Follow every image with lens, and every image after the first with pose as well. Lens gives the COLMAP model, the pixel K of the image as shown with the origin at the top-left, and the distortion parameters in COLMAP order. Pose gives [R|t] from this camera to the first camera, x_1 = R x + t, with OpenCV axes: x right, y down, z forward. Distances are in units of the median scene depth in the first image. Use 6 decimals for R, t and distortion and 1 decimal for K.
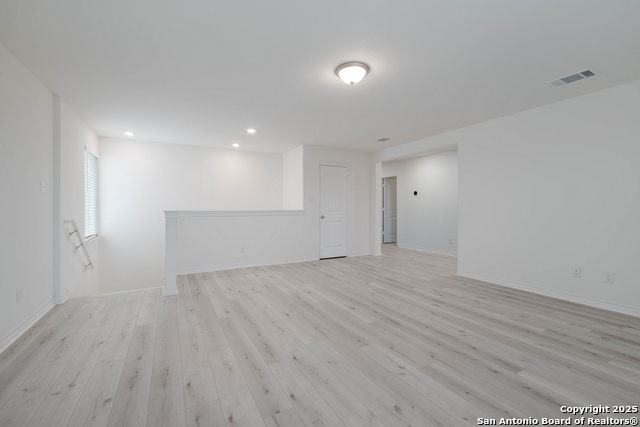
lens RADIAL K [[276.1, 0, 317.5], [0, 276.1, 211.0], [0, 0, 1]] dist [0.000225, 0.000065]
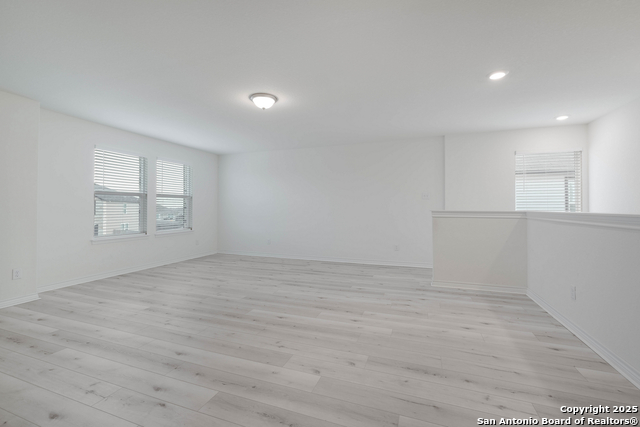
lens RADIAL K [[276.1, 0, 317.8], [0, 276.1, 210.1], [0, 0, 1]] dist [0.000225, 0.000065]
pose [[-0.761553, 0.004130, -0.648089, 0.653374], [-0.004176, 0.999928, 0.011280, -0.014380], [0.648089, 0.011297, -0.761481, 1.852210]]
